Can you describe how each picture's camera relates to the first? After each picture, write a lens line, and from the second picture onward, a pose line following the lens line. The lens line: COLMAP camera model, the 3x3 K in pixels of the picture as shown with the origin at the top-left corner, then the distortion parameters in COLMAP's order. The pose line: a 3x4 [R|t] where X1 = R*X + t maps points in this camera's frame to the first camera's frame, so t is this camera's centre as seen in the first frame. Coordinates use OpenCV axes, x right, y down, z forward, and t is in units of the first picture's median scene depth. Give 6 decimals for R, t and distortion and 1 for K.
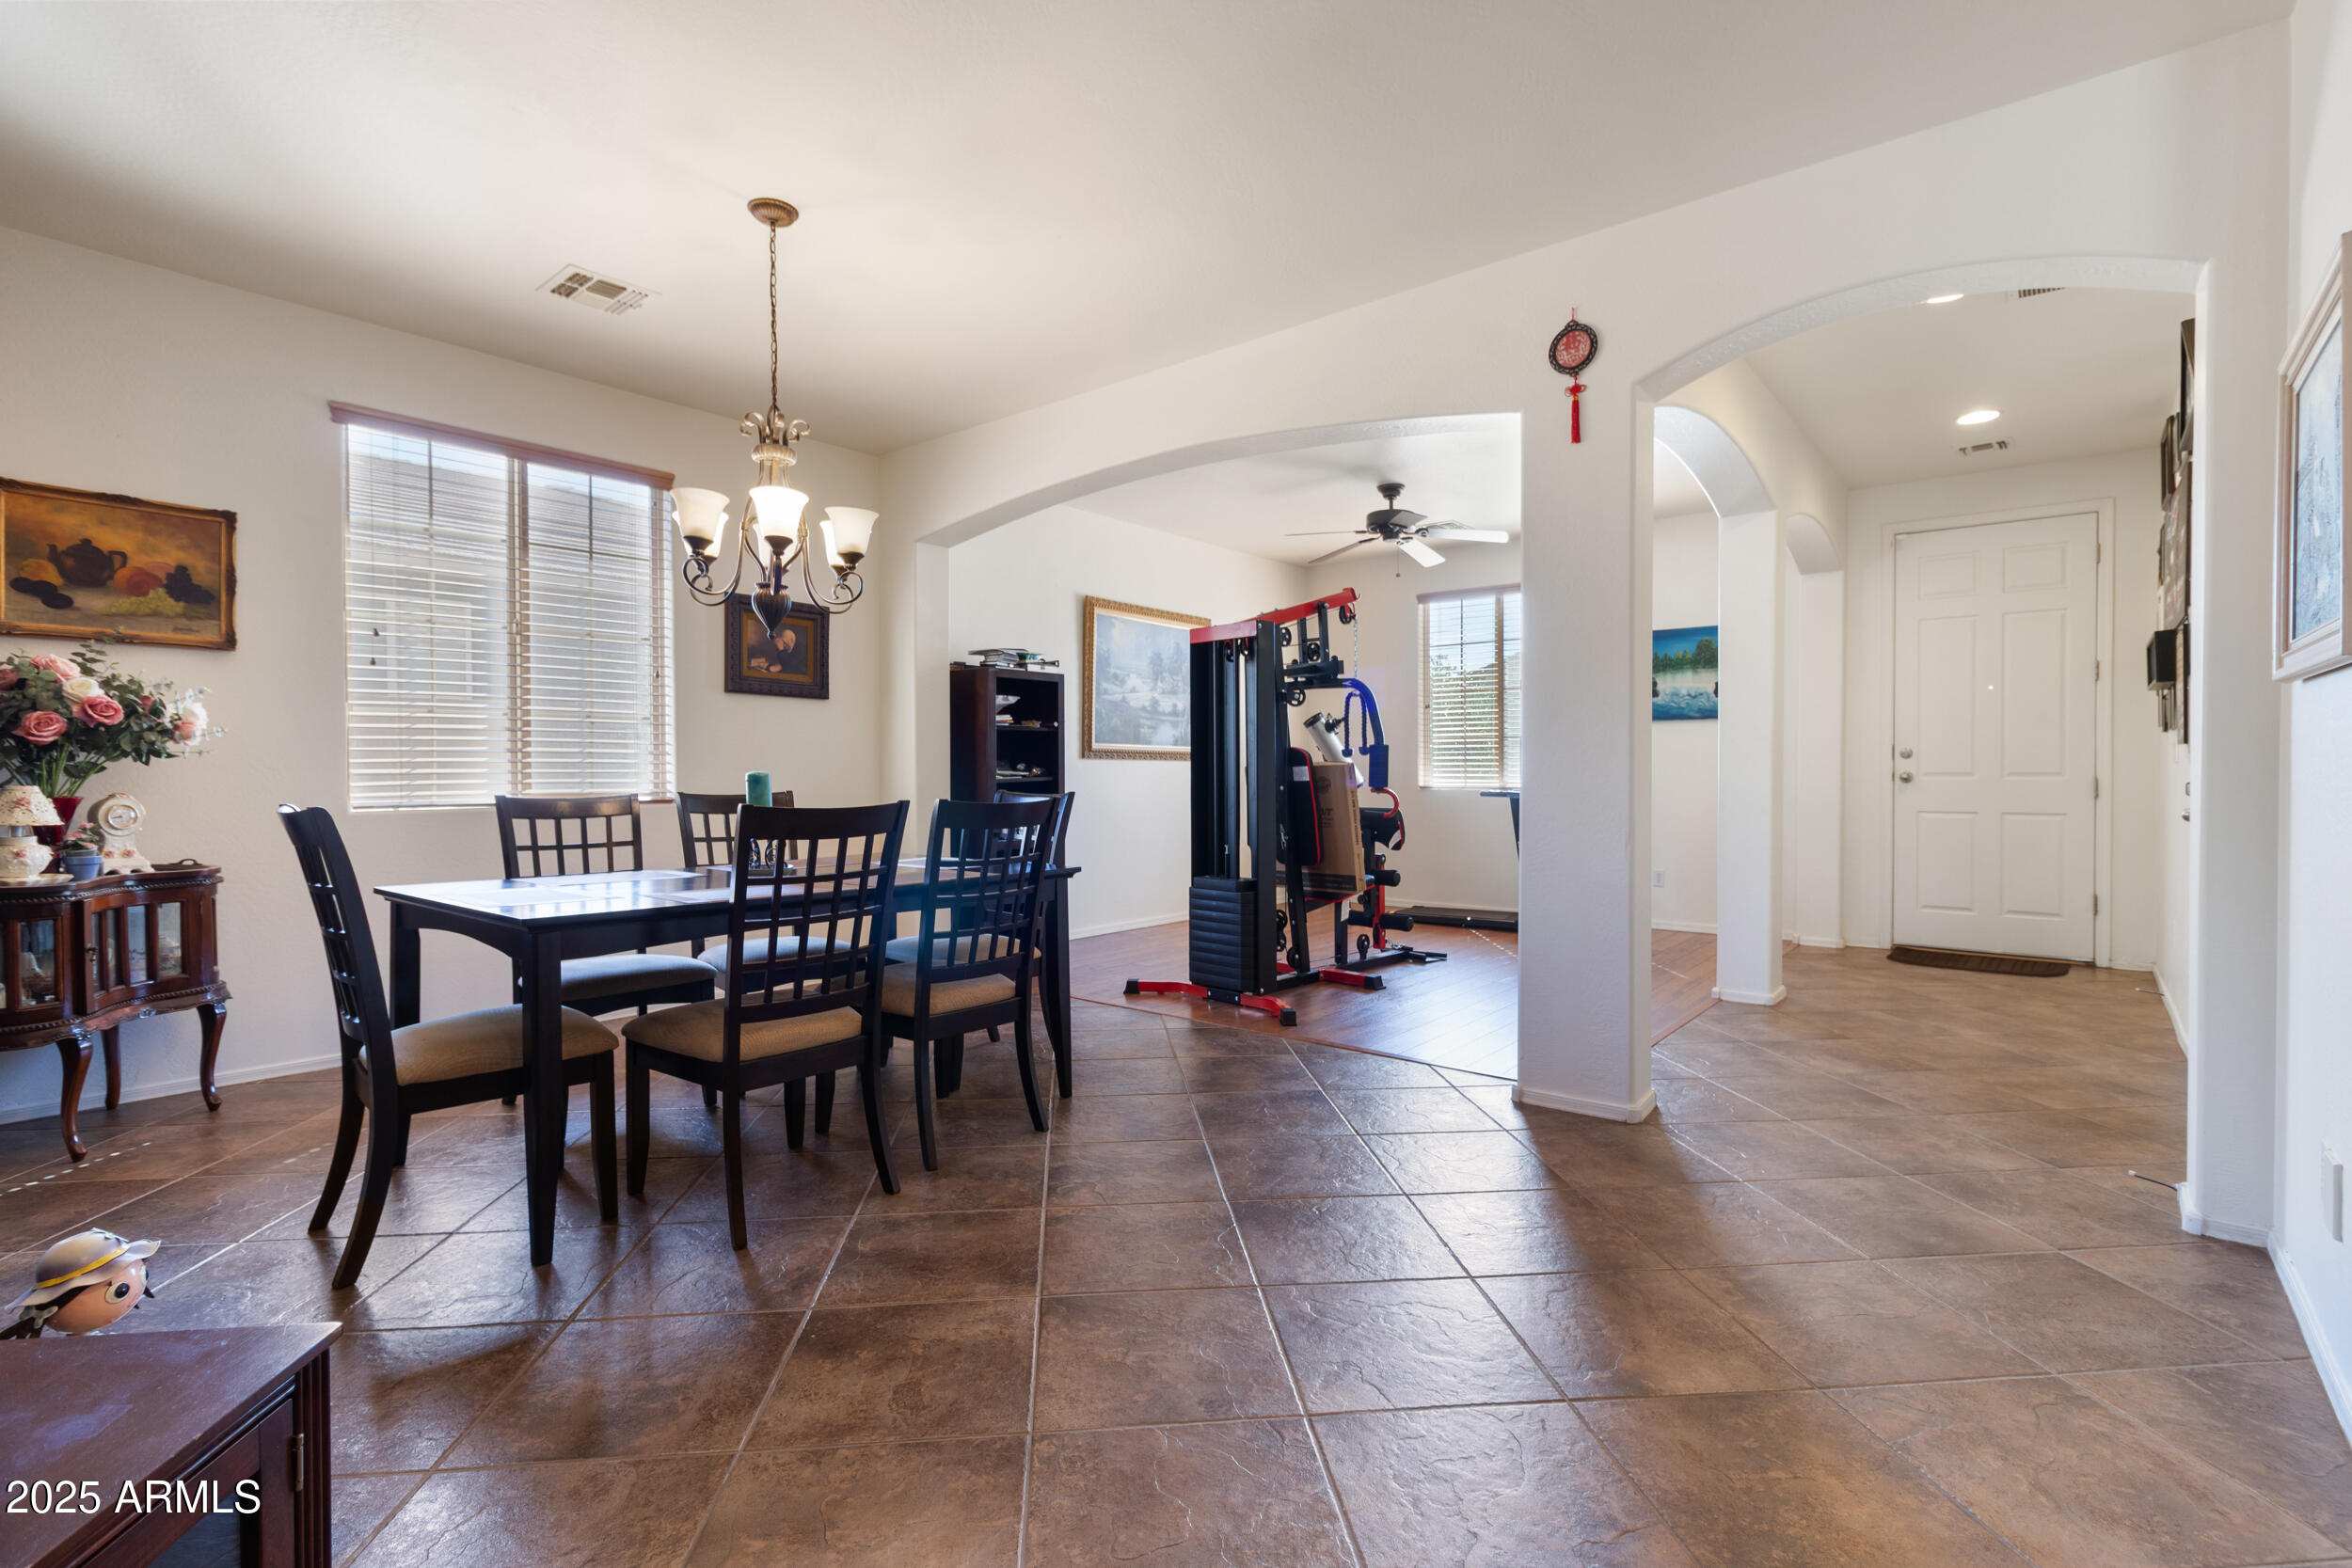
lens RADIAL K [[1076.6, 0, 1185.8], [0, 1076.6, 780.6], [0, 0, 1]] dist [0.001783, 0.000292]
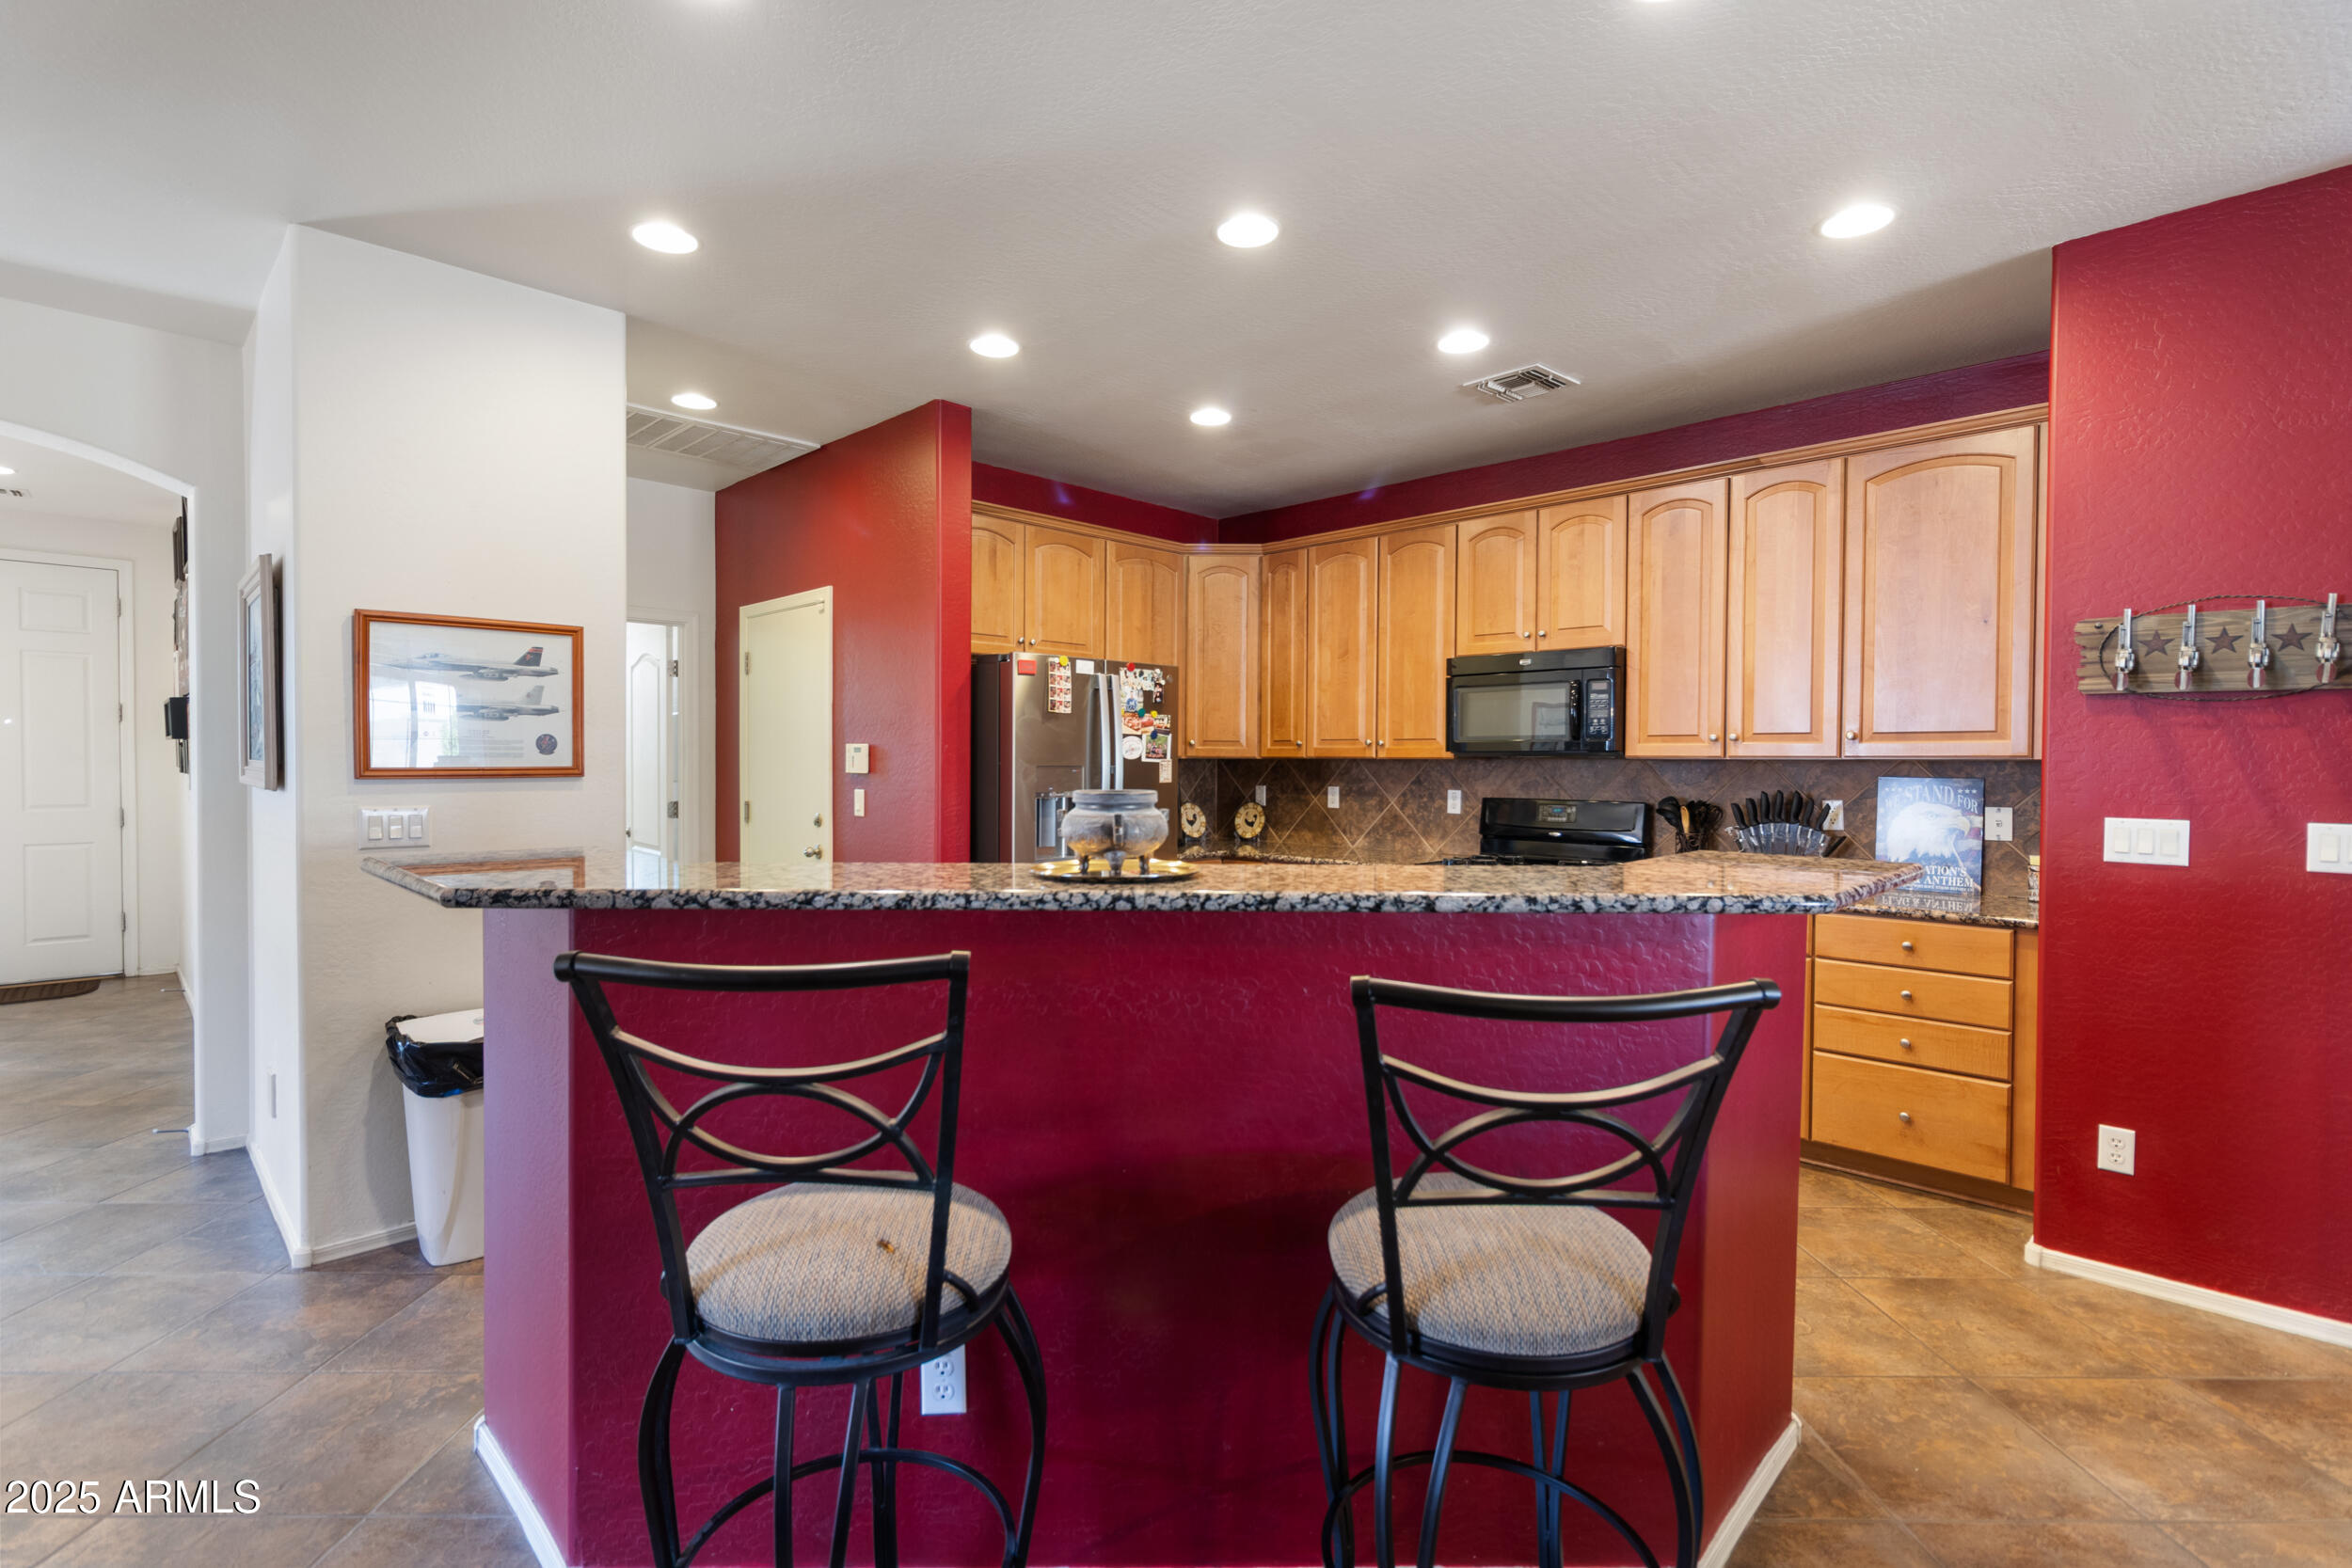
lens RADIAL K [[1076.6, 0, 1185.8], [0, 1076.6, 780.6], [0, 0, 1]] dist [0.001783, 0.000292]
pose [[0.091548, -0.017909, 0.995640, -0.345141], [0.004710, 0.999835, 0.017552, -0.094584], [-0.995790, 0.003082, 0.091617, -0.413720]]
